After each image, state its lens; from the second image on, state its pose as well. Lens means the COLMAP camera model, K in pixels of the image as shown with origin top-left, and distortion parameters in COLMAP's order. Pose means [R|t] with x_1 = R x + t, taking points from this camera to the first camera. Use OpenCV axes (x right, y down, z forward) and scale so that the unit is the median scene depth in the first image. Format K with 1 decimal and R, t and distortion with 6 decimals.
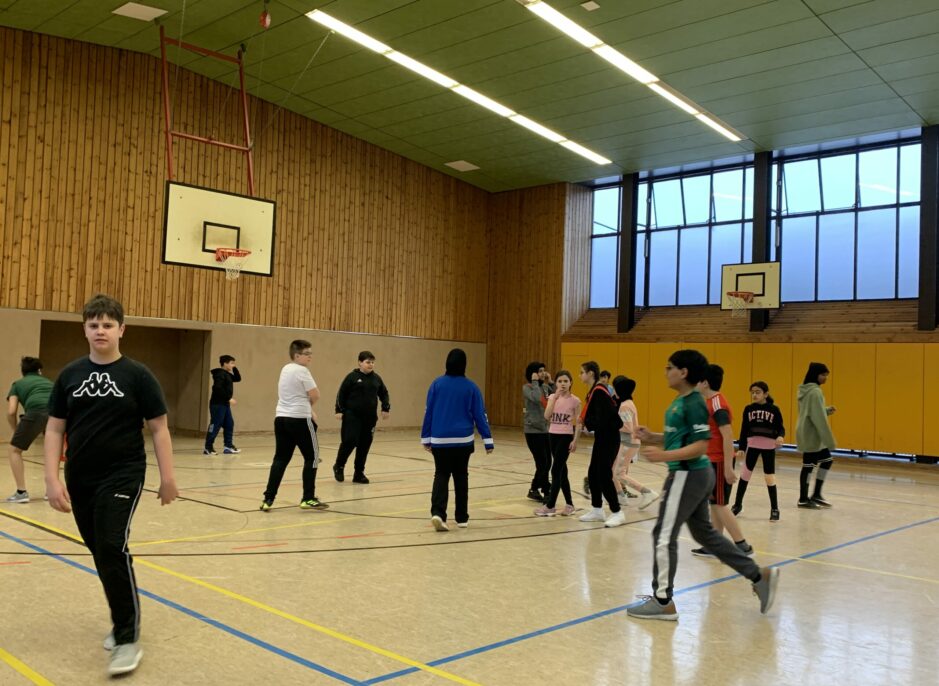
lens RADIAL K [[878.5, 0, 469.0], [0, 878.5, 345.7], [0, 0, 1]] dist [0.033419, 0.000000]
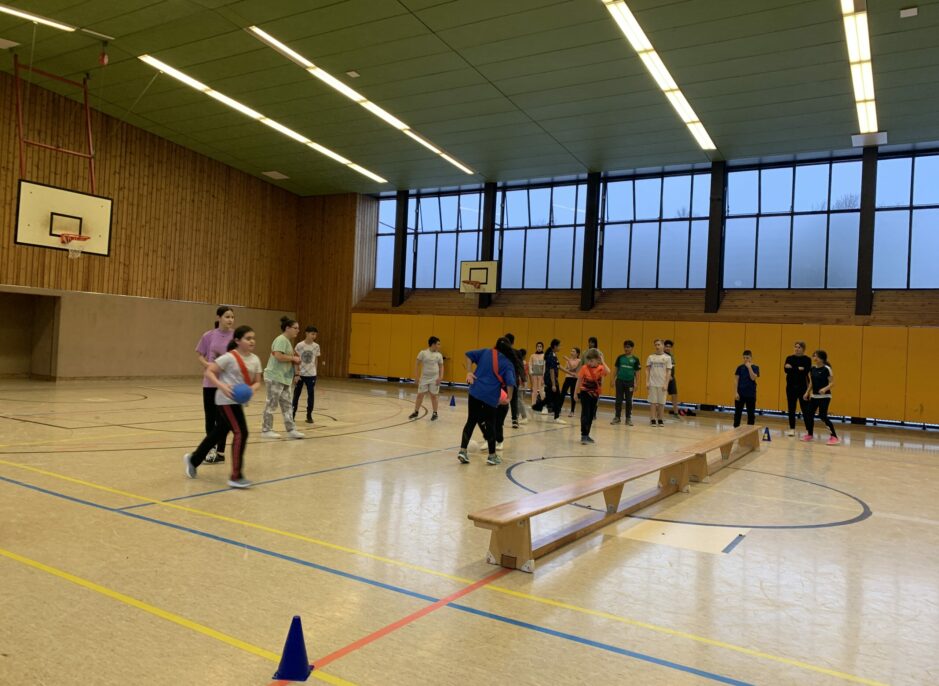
lens RADIAL K [[712.4, 0, 469.4], [0, 712.4, 336.0], [0, 0, 1]] dist [0.049225, -0.052828]
pose [[0.977944, 0.018146, 0.208076, 0.065086], [-0.023803, 0.999411, 0.024718, 0.000000], [-0.207504, -0.029125, 0.977800, -0.126397]]
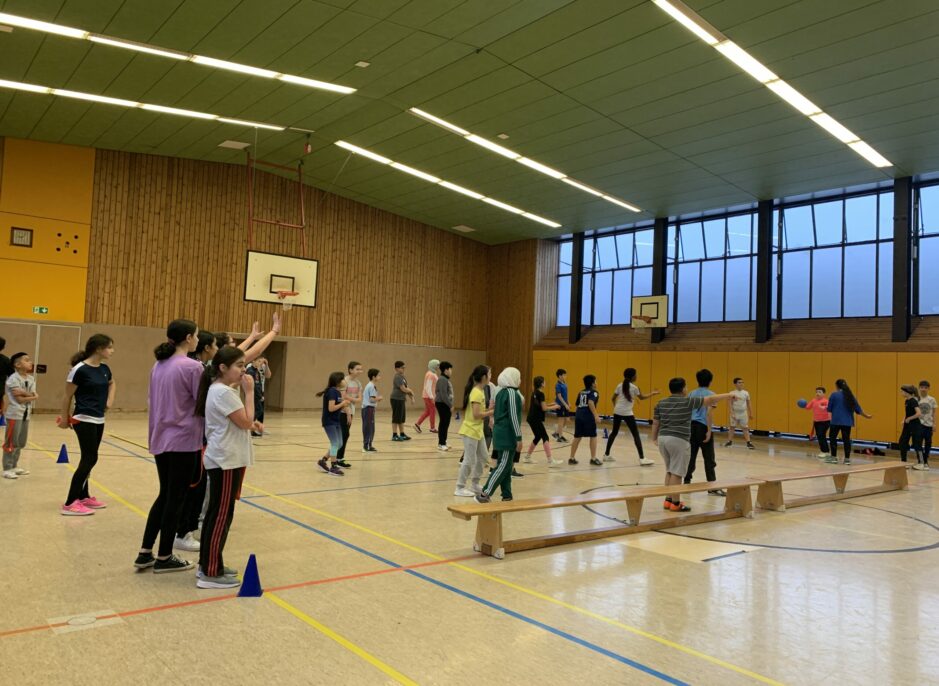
lens RADIAL K [[712.4, 0, 478.9], [0, 712.4, 344.1], [0, 0, 1]] dist [0.049225, -0.052828]
pose [[0.994198, 0.002336, -0.107543, 0.164280], [-0.003870, 0.999894, -0.014052, 0.002443], [0.107499, 0.014386, 0.994101, -0.191095]]
